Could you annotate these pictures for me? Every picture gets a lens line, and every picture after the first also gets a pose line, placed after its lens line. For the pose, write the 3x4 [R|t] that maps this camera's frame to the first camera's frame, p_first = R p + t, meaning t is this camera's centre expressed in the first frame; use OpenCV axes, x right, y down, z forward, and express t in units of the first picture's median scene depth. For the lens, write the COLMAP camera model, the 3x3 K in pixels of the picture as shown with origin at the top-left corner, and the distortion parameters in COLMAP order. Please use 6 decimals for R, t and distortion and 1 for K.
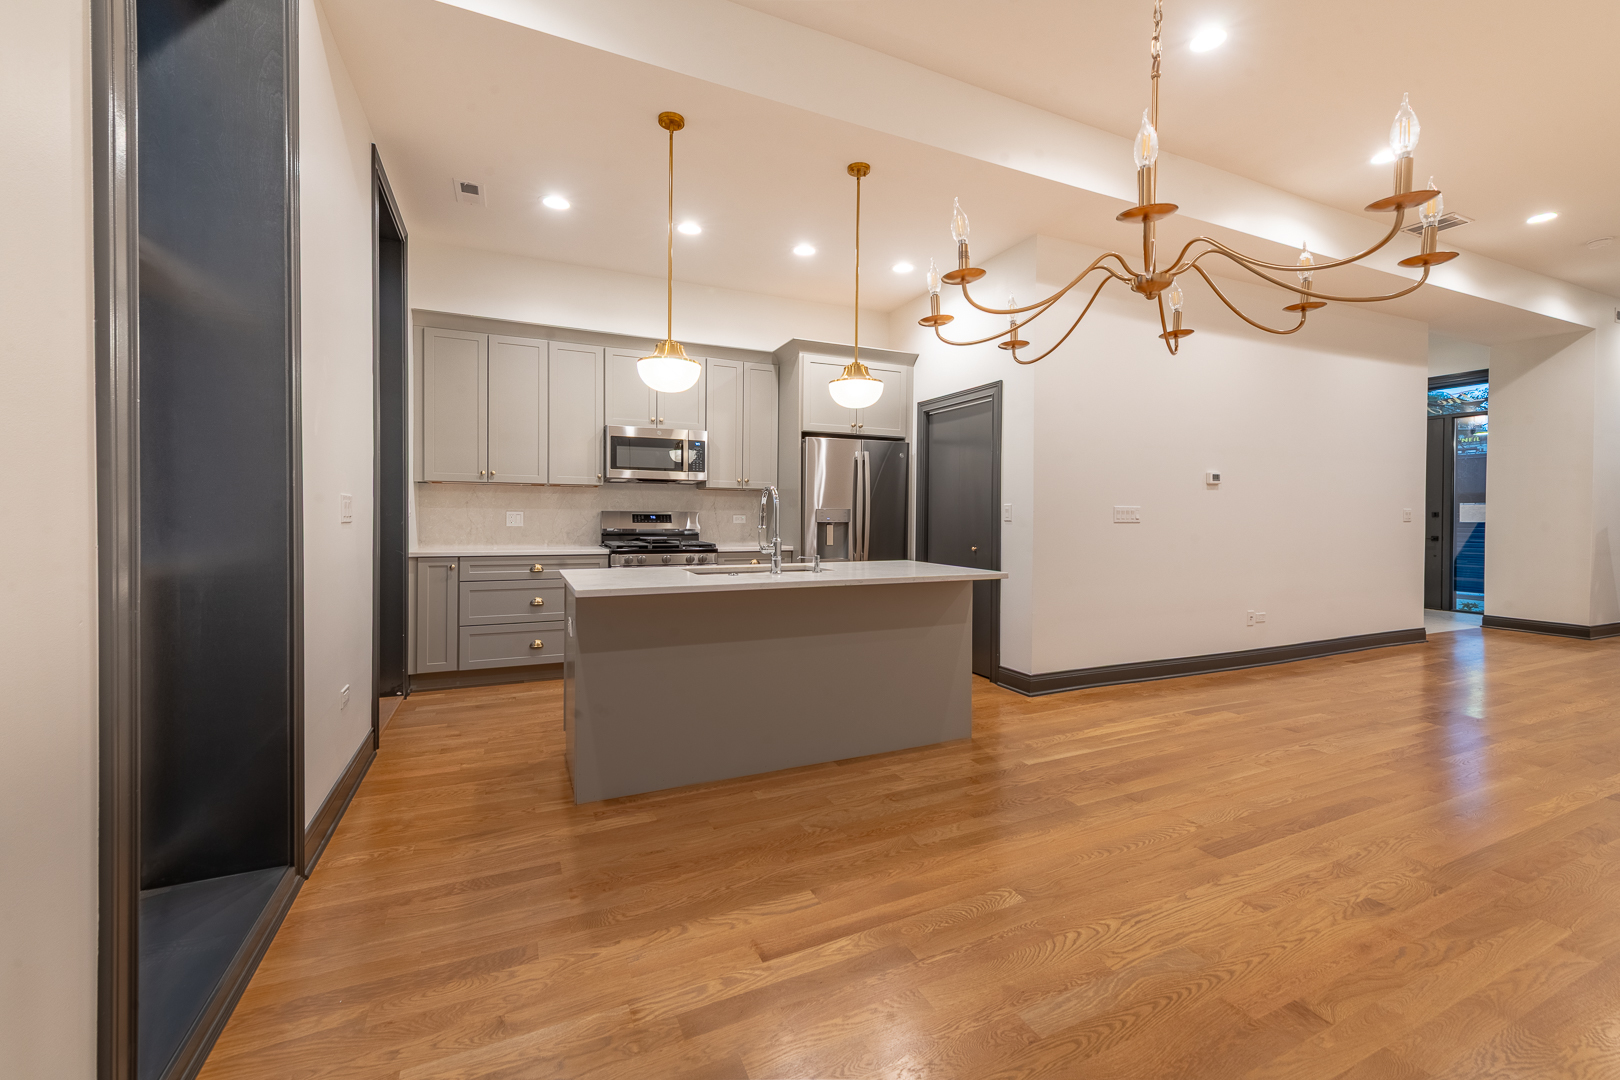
lens RADIAL K [[682.8, 0, 813.2], [0, 682.8, 516.6], [0, 0, 1]] dist [0.018080, -0.005285]
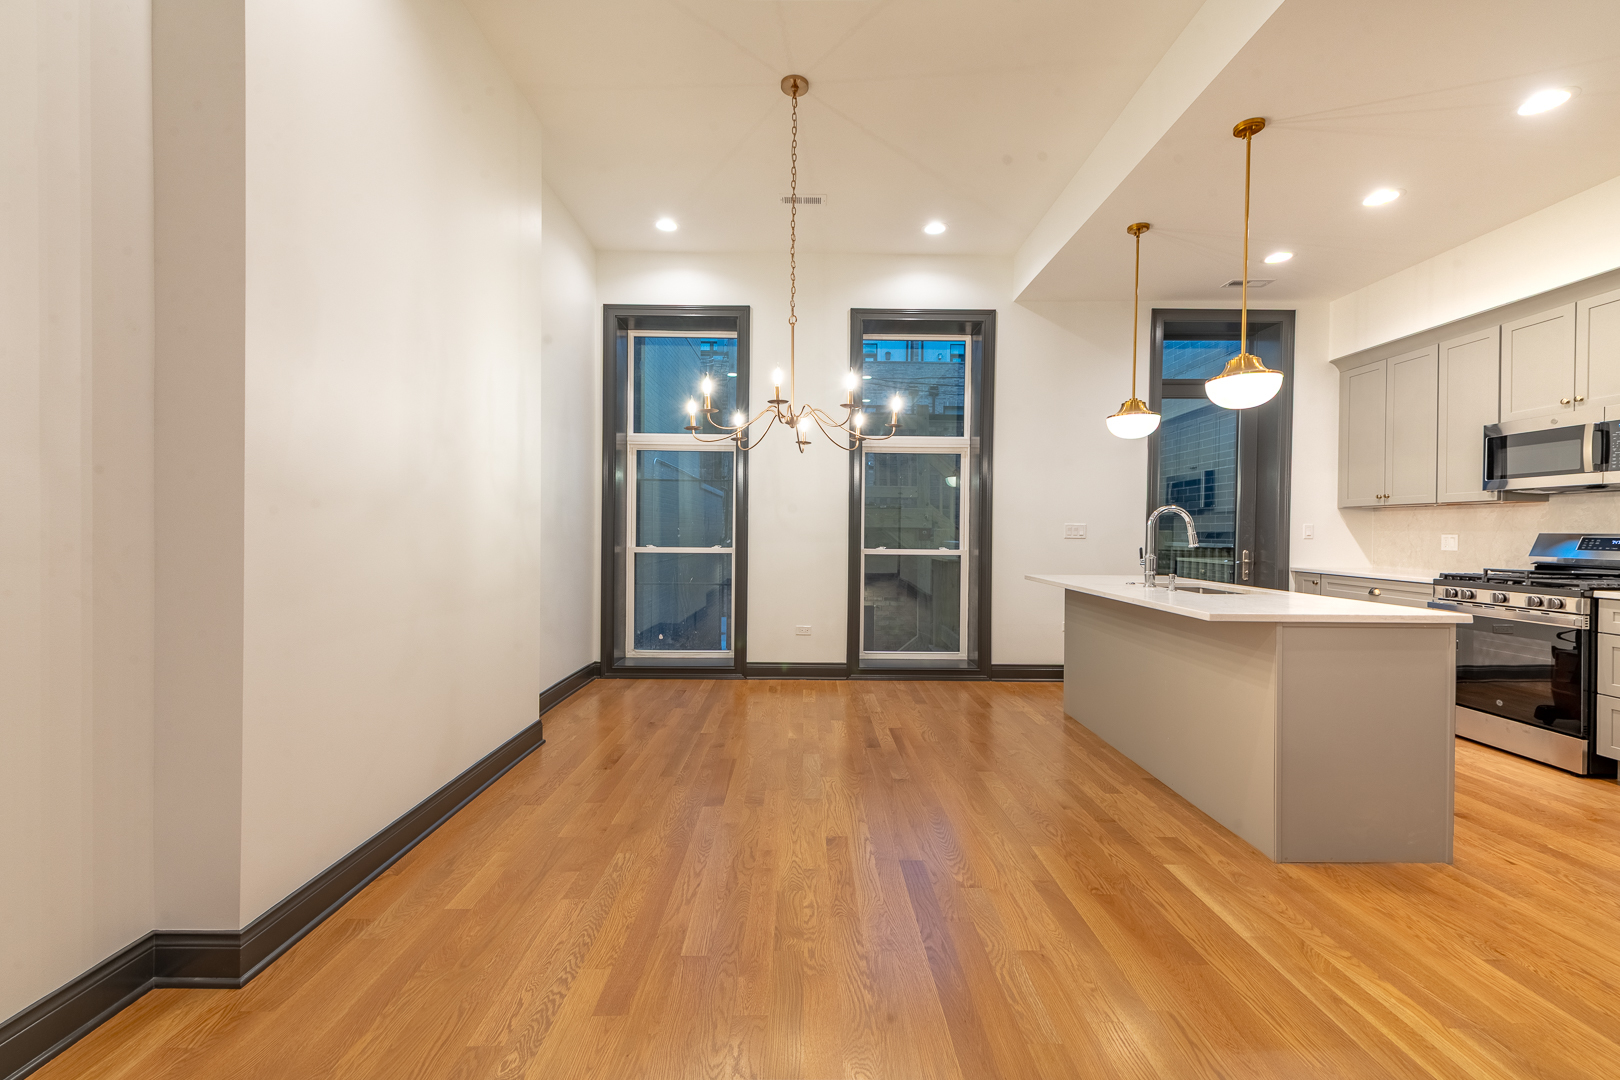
lens RADIAL K [[682.8, 0, 813.2], [0, 682.8, 516.6], [0, 0, 1]] dist [0.018080, -0.005285]
pose [[-0.432097, -0.028046, -0.901391, 0.961726], [-0.009961, 0.999604, -0.026327, 0.001296], [0.901772, -0.002397, -0.432205, 0.801451]]
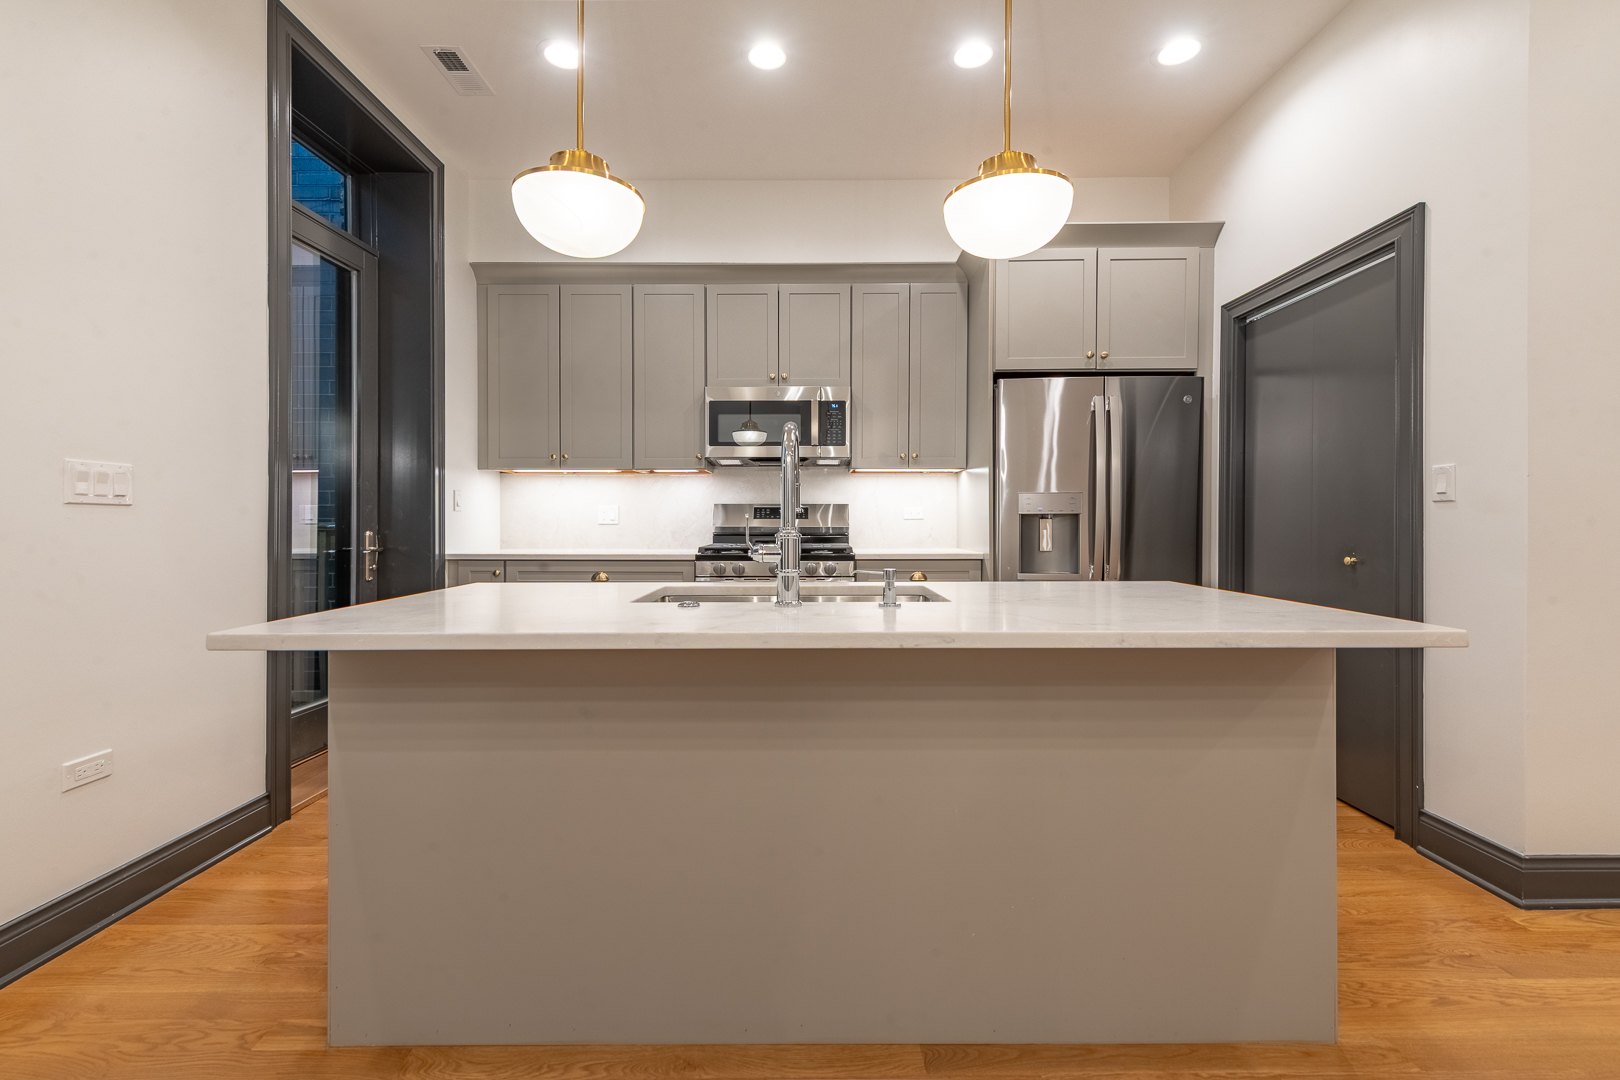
lens RADIAL K [[685.9, 0, 746.7], [0, 685.9, 525.9], [0, 0, 1]] dist [0.018937, -0.010431]
pose [[0.880312, -0.009548, -0.474298, 0.113527], [0.009297, 0.999953, -0.002875, 0.024539], [0.474303, -0.001879, 0.880360, 0.451715]]
